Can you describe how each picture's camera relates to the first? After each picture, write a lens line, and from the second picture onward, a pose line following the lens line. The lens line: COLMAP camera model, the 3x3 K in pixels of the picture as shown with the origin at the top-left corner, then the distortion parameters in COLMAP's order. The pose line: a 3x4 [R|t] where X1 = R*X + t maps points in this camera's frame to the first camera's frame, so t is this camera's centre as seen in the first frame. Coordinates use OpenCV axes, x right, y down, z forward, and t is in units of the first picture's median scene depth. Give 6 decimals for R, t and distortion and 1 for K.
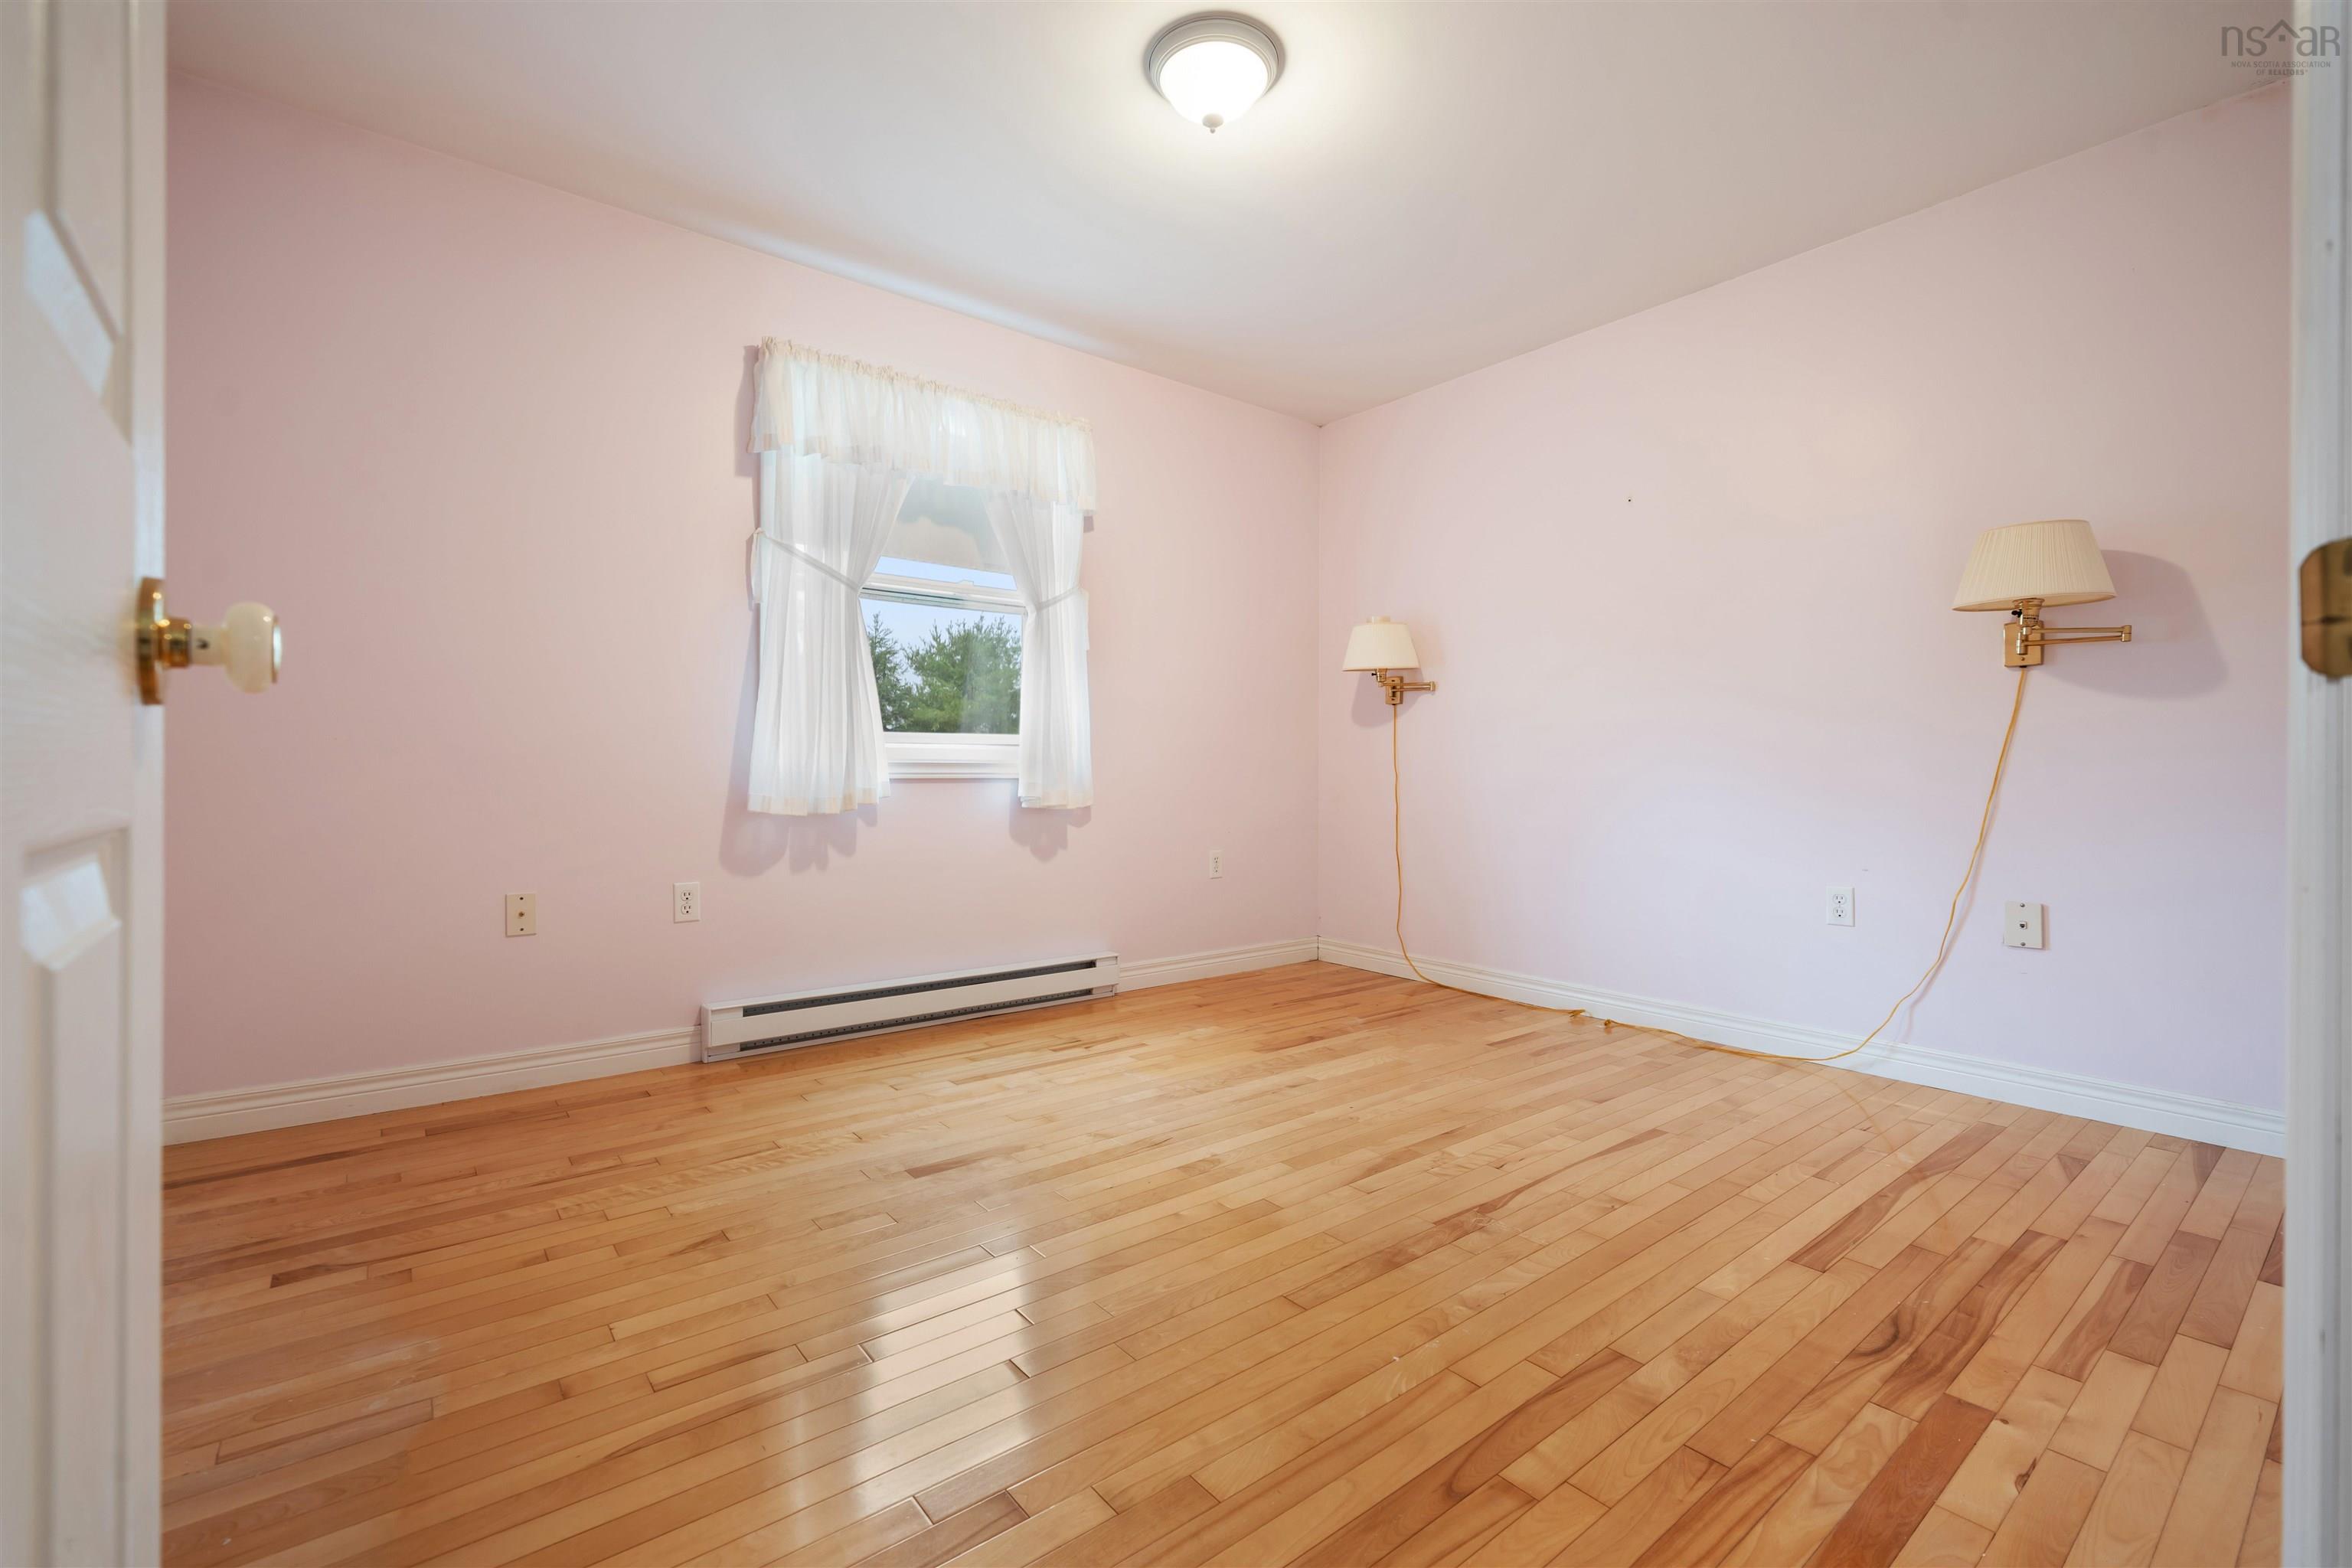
lens RADIAL K [[1026.6, 0, 1197.3], [0, 1026.6, 779.6], [0, 0, 1]] dist [-0.001607, -0.000181]
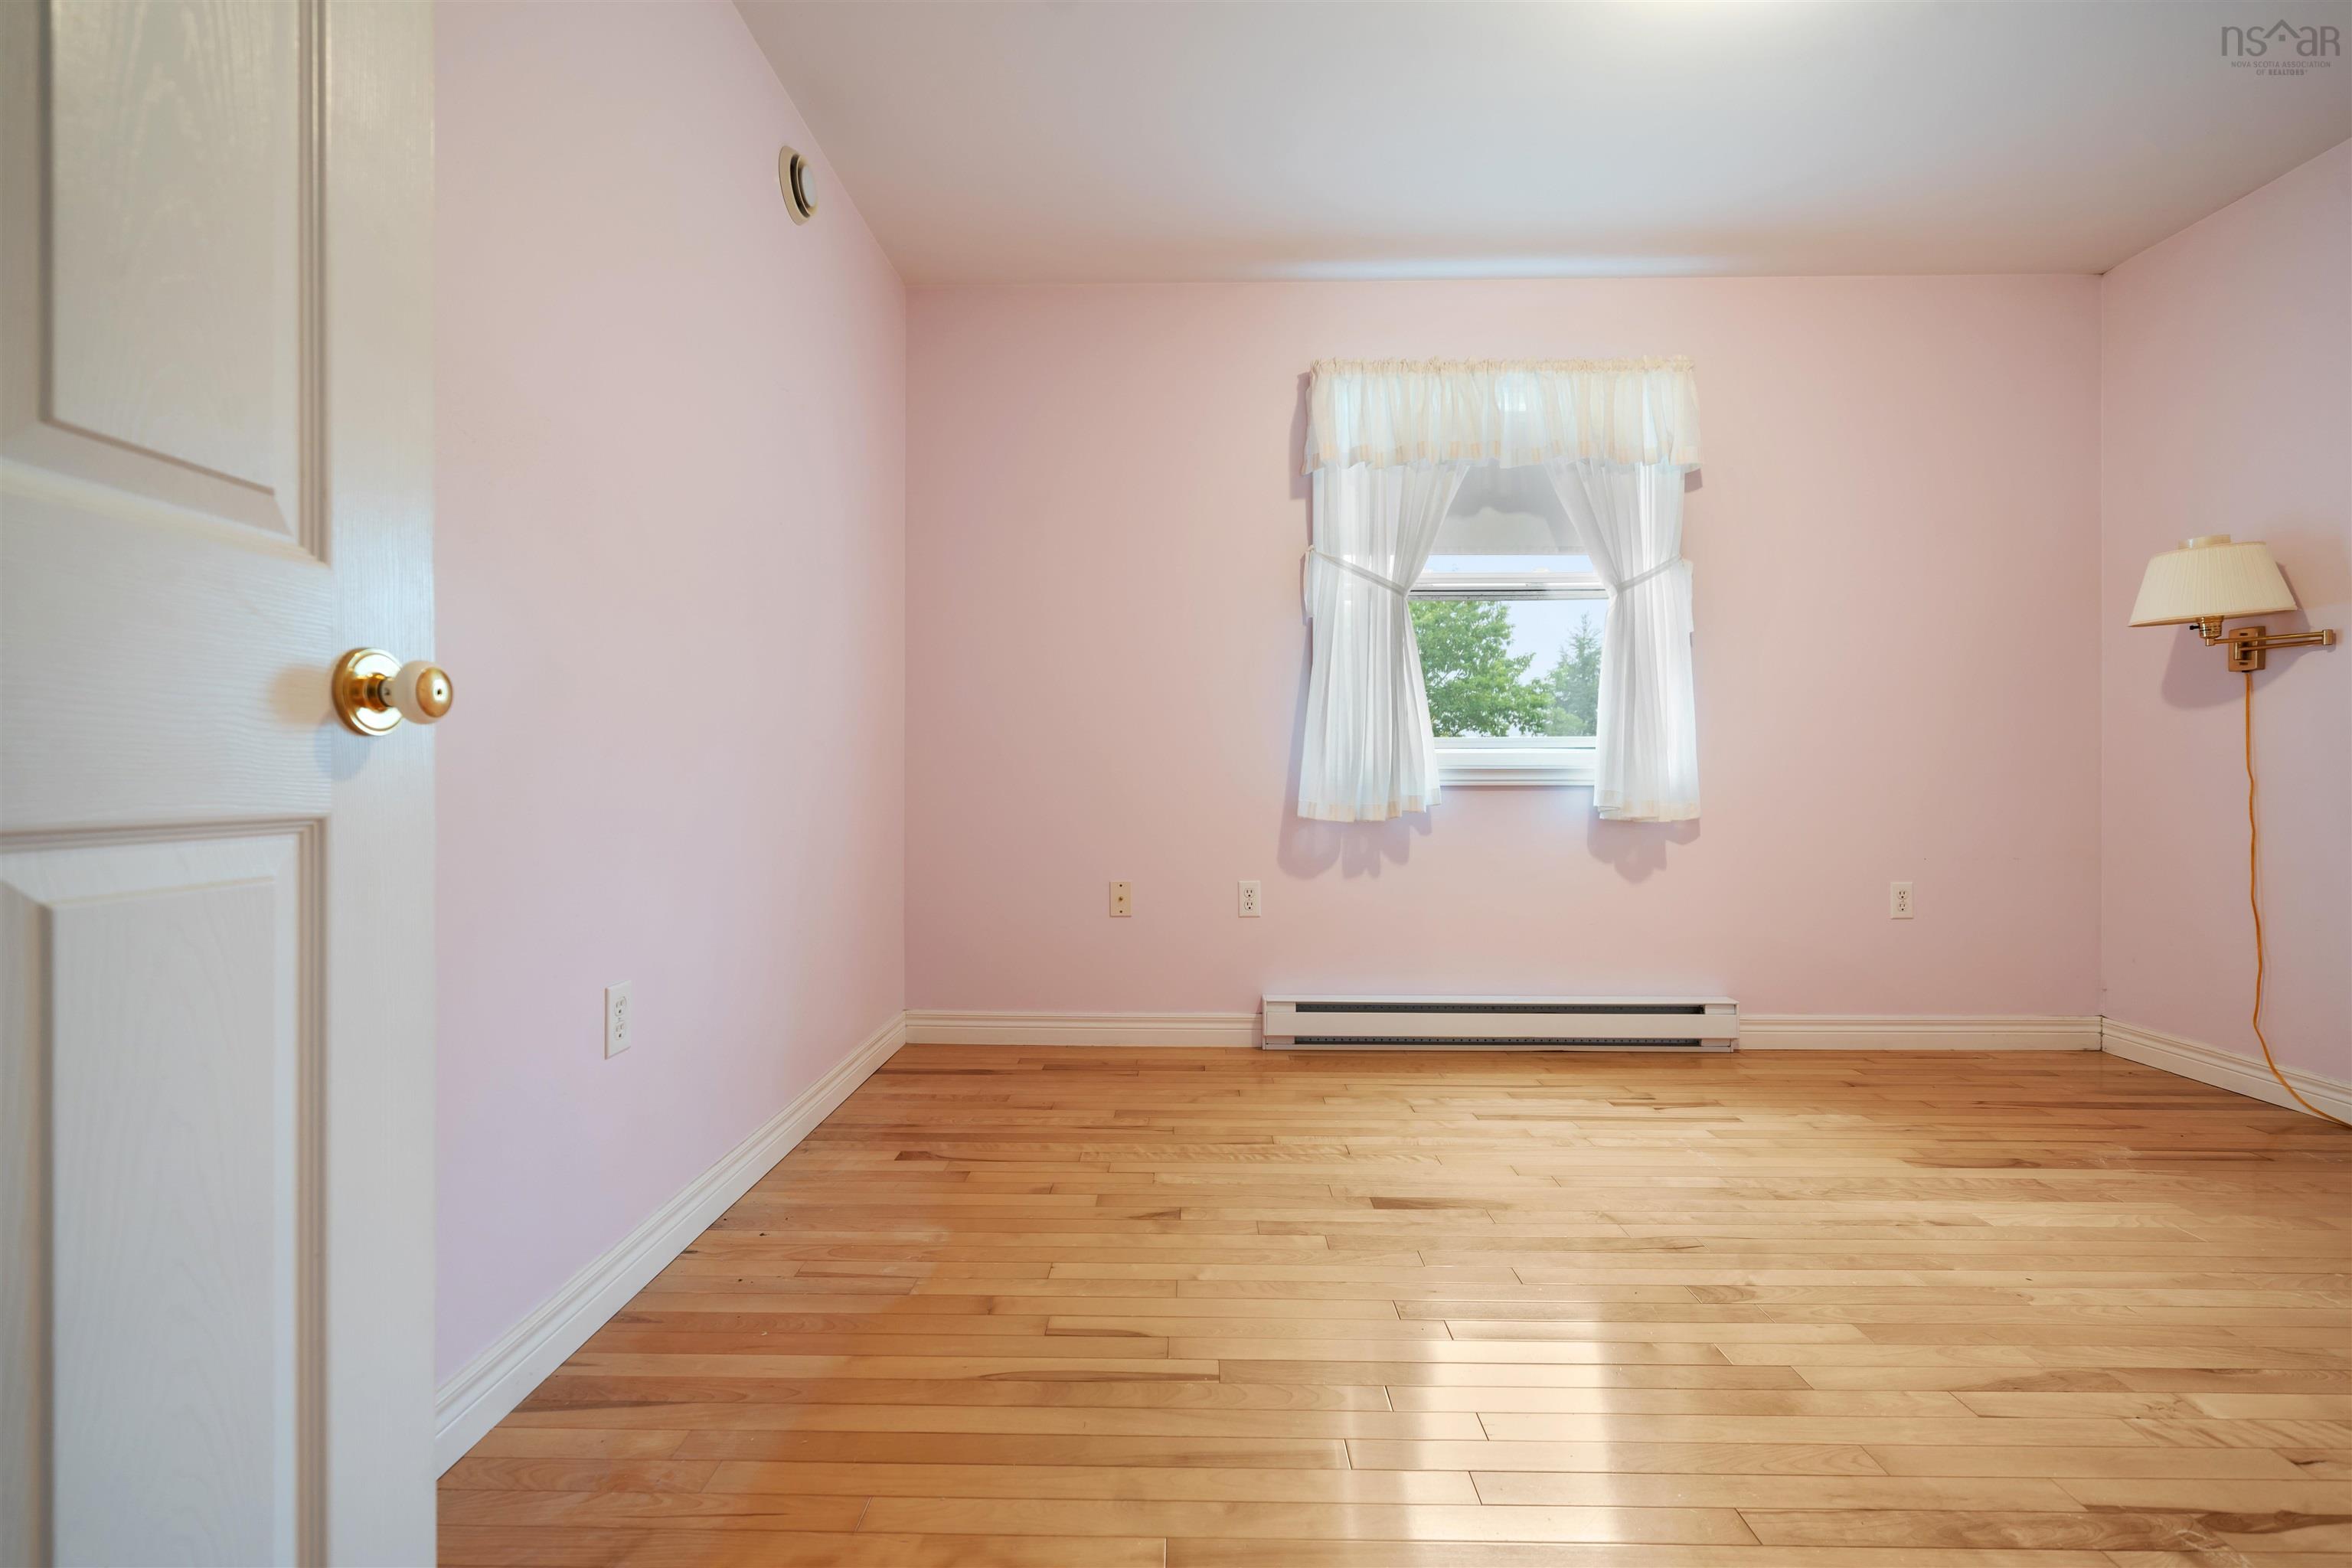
lens RADIAL K [[1026.6, 0, 1169.1], [0, 1026.6, 784.8], [0, 0, 1]] dist [-0.001607, -0.000181]
pose [[0.758232, 0.001432, -0.651984, 0.144715], [-0.002487, 0.999997, -0.000696, -0.000726], [0.651981, 0.002149, 0.758233, 0.115516]]
